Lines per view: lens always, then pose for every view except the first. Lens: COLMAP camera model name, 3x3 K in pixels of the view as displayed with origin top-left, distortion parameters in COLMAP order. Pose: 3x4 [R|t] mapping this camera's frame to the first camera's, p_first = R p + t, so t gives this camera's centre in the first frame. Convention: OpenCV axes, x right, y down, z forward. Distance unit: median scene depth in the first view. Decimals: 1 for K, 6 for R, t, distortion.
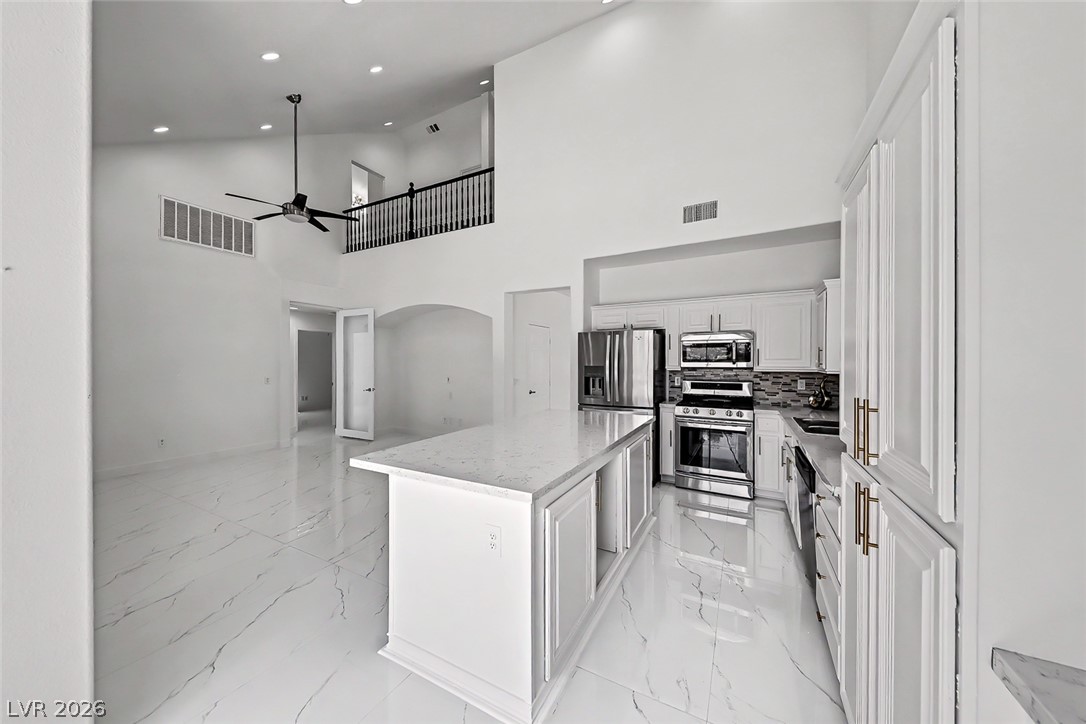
lens RADIAL K [[374.8, 0, 543.2], [0, 374.8, 362.5], [0, 0, 1]] dist [0.007247, -0.000970]
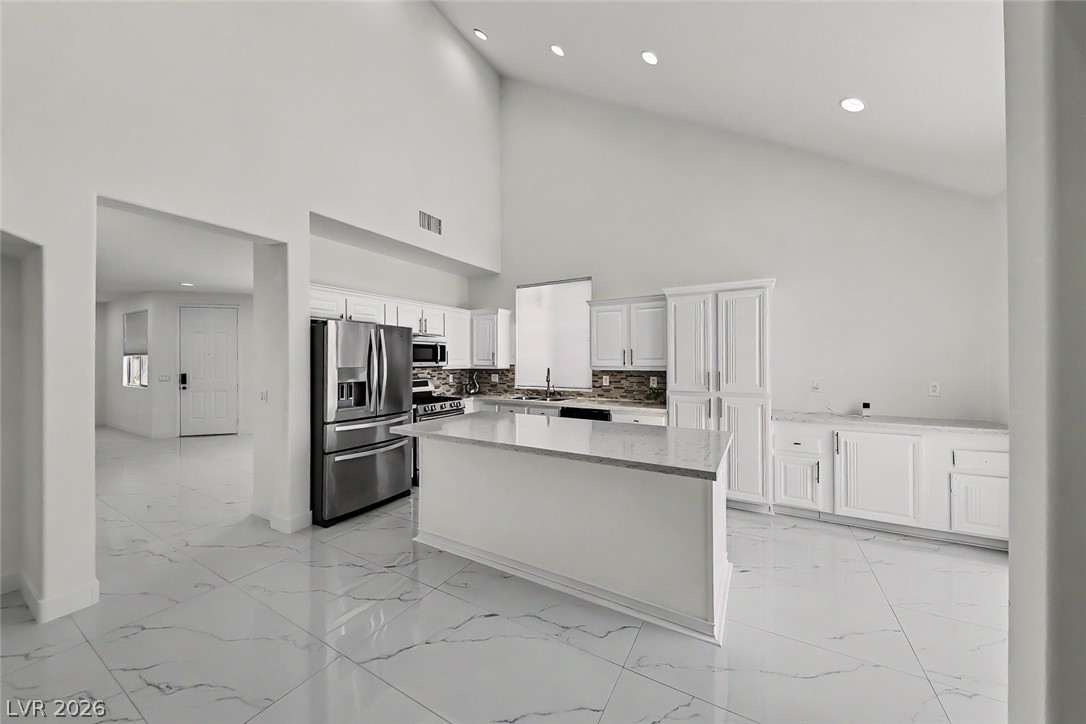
lens RADIAL K [[374.8, 0, 544.7], [0, 374.8, 361.6], [0, 0, 1]] dist [0.007247, -0.000970]
pose [[0.029338, -0.004281, 0.999560, -0.642428], [-0.002388, 0.999988, 0.004353, -0.007955], [-0.999567, -0.002515, 0.029327, 0.633071]]
